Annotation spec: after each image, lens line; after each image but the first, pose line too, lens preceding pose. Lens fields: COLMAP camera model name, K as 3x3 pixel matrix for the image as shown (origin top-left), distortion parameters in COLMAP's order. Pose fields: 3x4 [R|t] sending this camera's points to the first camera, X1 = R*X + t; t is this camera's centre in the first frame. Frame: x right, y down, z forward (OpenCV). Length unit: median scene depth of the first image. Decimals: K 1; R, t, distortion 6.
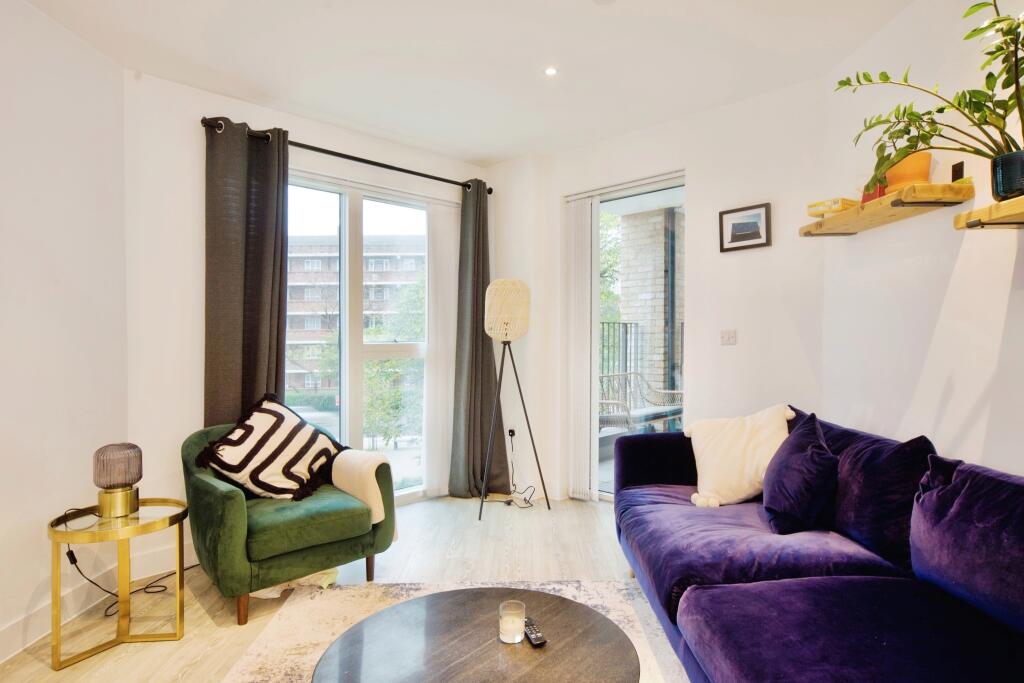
lens RADIAL K [[565.4, 0, 511.8], [0, 565.4, 329.4], [0, 0, 1]] dist [-0.001106, 0.001492]
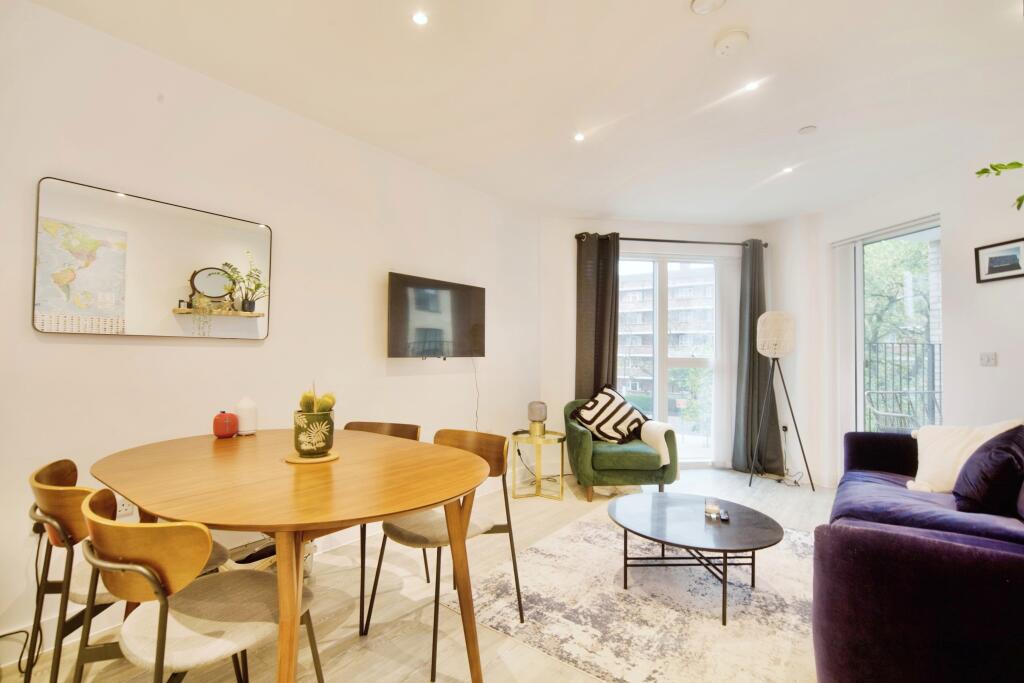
lens RADIAL K [[485.1, 0, 512.0], [0, 485.1, 341.5], [0, 0, 1]] dist [-0.057741, -0.000021]
pose [[0.796491, 0.006849, -0.604612, 0.249688], [-0.011126, 0.999933, -0.003331, -0.009981], [0.604549, 0.009380, 0.796513, -0.390169]]
